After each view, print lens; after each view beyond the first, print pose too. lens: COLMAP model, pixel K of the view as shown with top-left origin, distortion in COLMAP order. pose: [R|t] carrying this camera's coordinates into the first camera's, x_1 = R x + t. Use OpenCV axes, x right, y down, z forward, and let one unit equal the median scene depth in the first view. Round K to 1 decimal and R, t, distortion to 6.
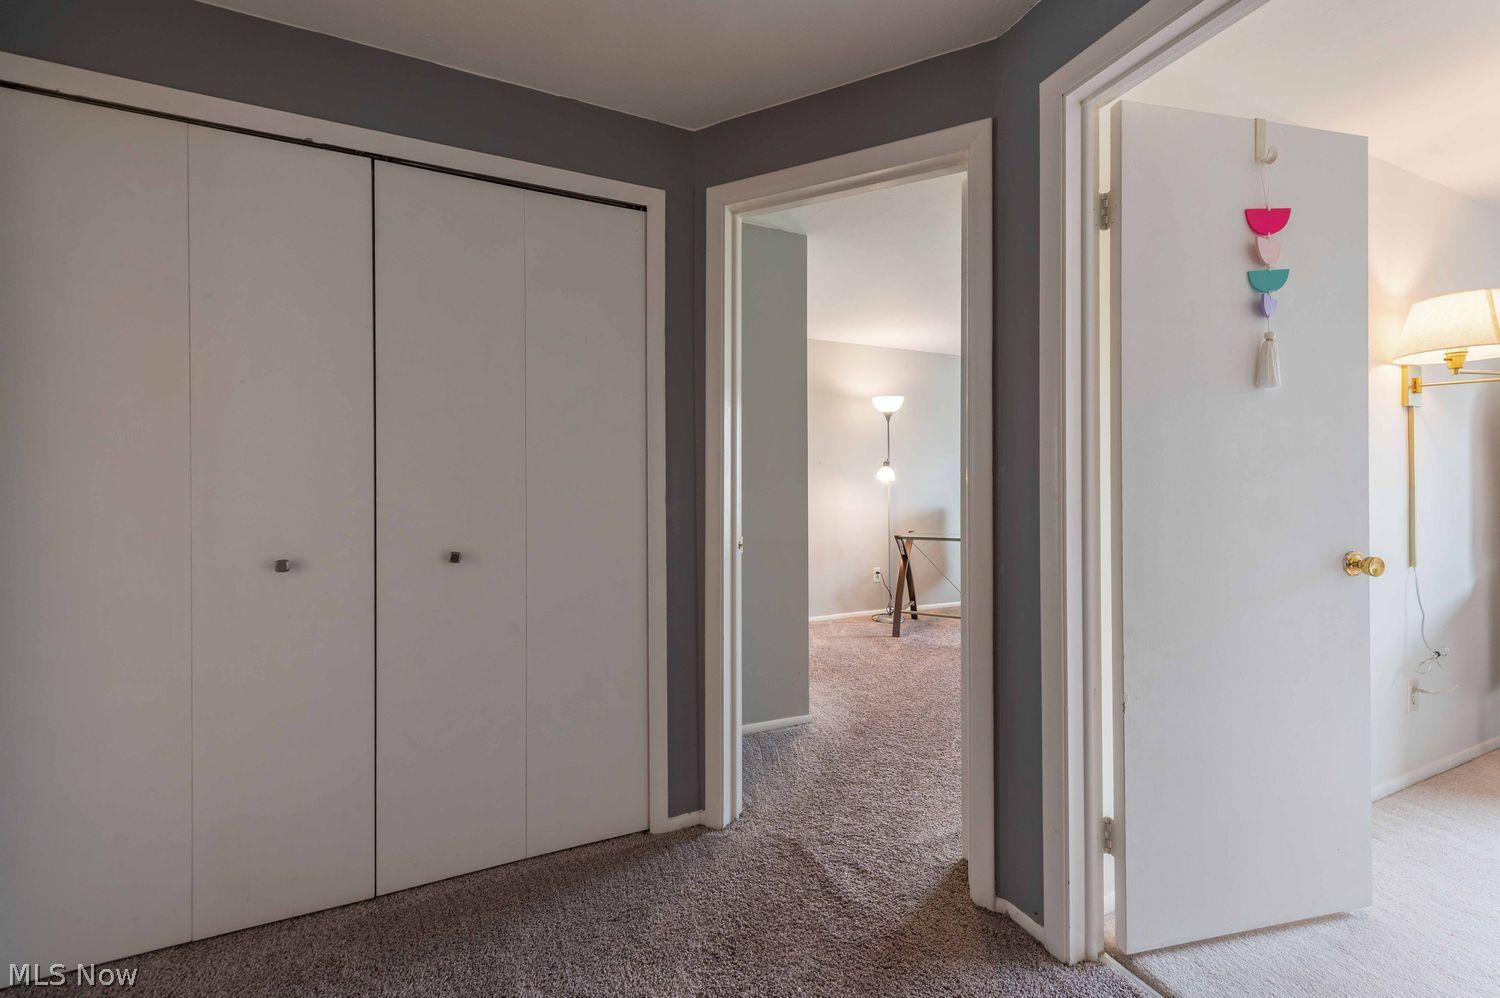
lens RADIAL K [[596.7, 0, 760.5], [0, 596.7, 493.1], [0, 0, 1]] dist [0.008751, -0.001674]
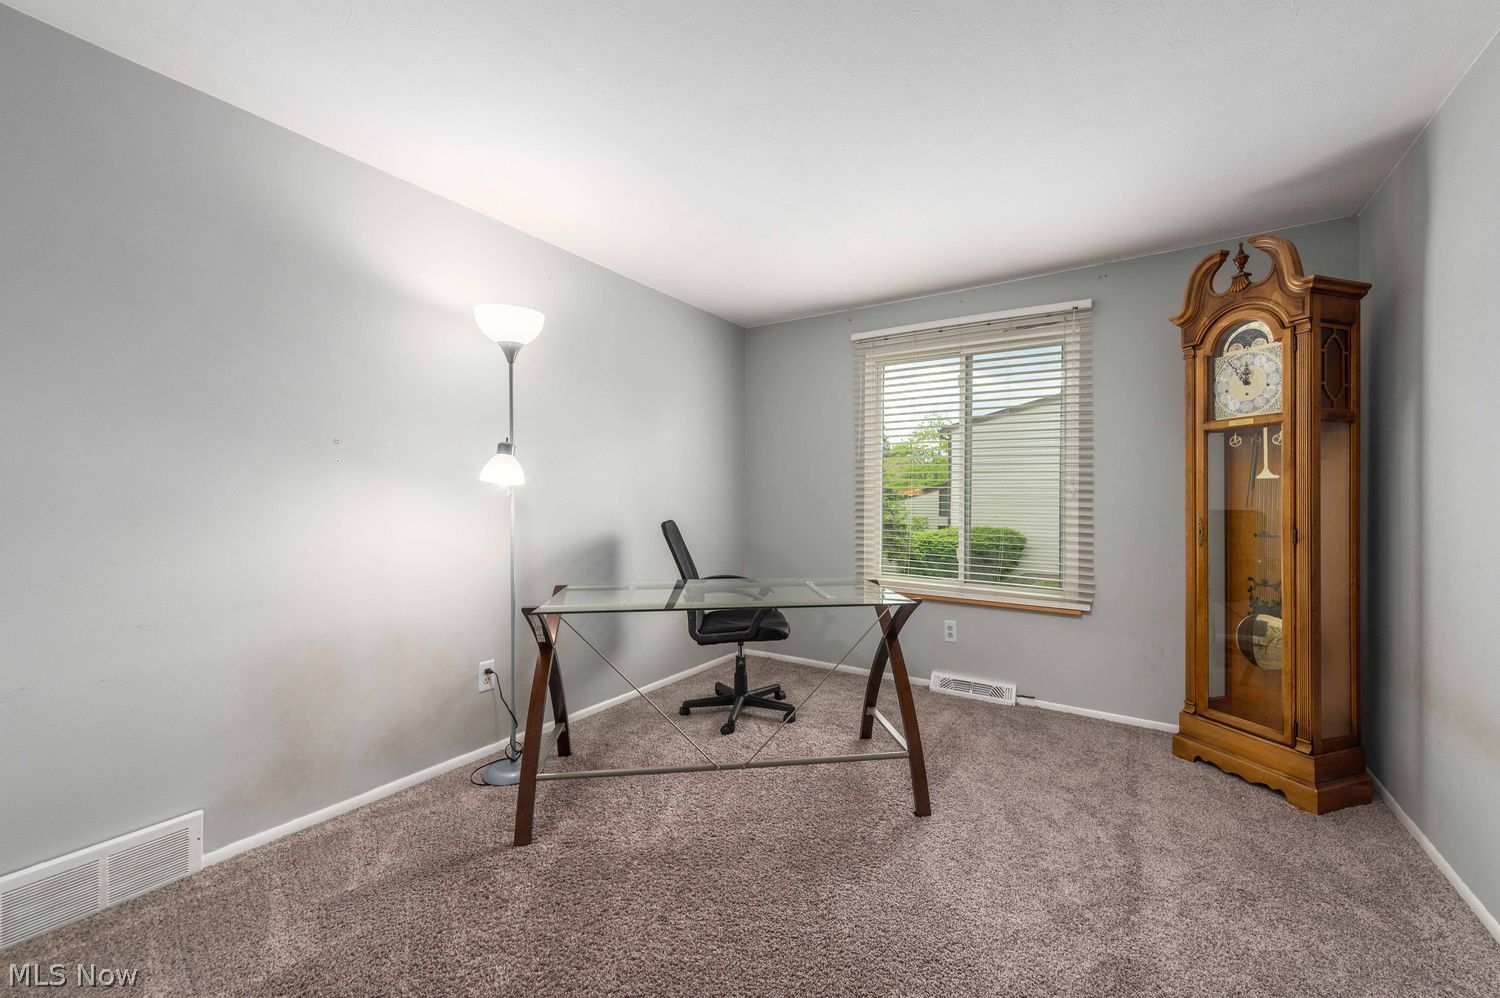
lens RADIAL K [[596.7, 0, 765.5], [0, 596.7, 490.3], [0, 0, 1]] dist [0.008751, -0.001674]
pose [[0.831899, 0.002279, 0.554923, 0.118977], [-0.001588, 0.999997, -0.001726, -0.015611], [-0.554925, 0.000555, 0.831900, 0.489966]]
